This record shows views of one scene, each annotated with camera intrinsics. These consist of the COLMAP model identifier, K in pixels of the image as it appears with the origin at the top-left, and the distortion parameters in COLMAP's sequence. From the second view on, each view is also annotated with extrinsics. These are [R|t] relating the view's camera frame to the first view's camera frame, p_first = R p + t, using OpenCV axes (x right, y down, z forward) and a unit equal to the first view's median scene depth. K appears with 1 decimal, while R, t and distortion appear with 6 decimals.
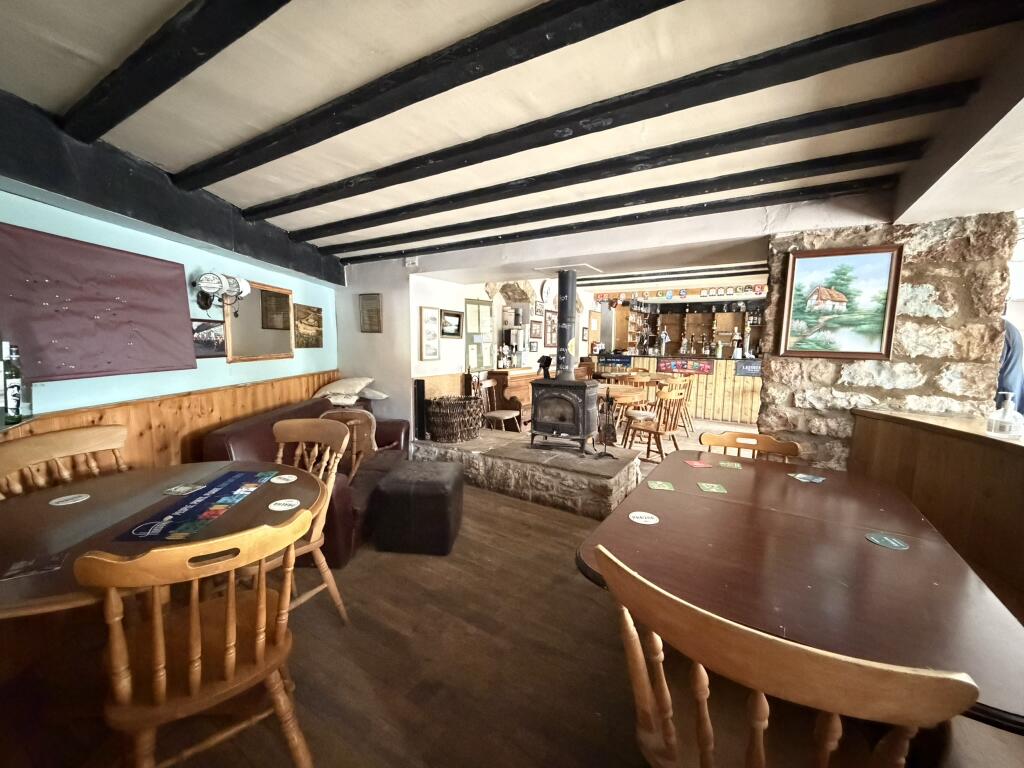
lens RADIAL K [[412.8, 0, 509.5], [0, 412.8, 384.2], [0, 0, 1]] dist [-0.000049, -0.000001]
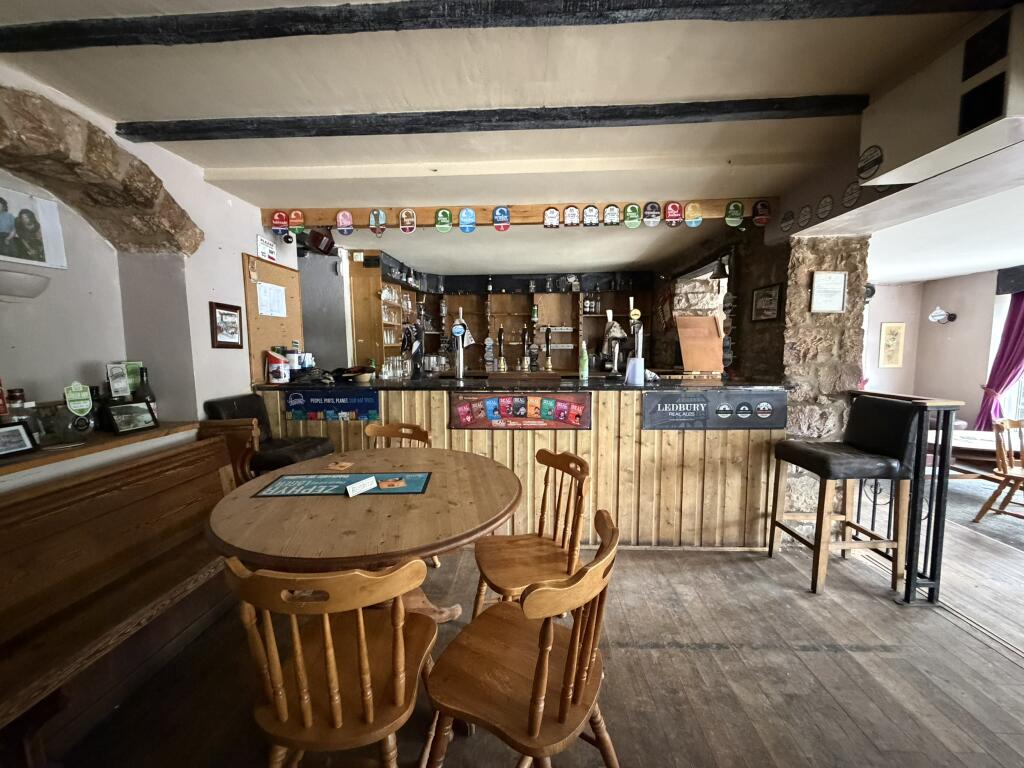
lens RADIAL K [[412.8, 0, 510.4], [0, 412.8, 384.0], [0, 0, 1]] dist [-0.000049, -0.000001]
pose [[0.873639, -0.064125, 0.482330, 0.185569], [0.065510, 0.997754, 0.013991, -0.057406], [-0.482144, 0.019375, 0.875878, 0.528240]]
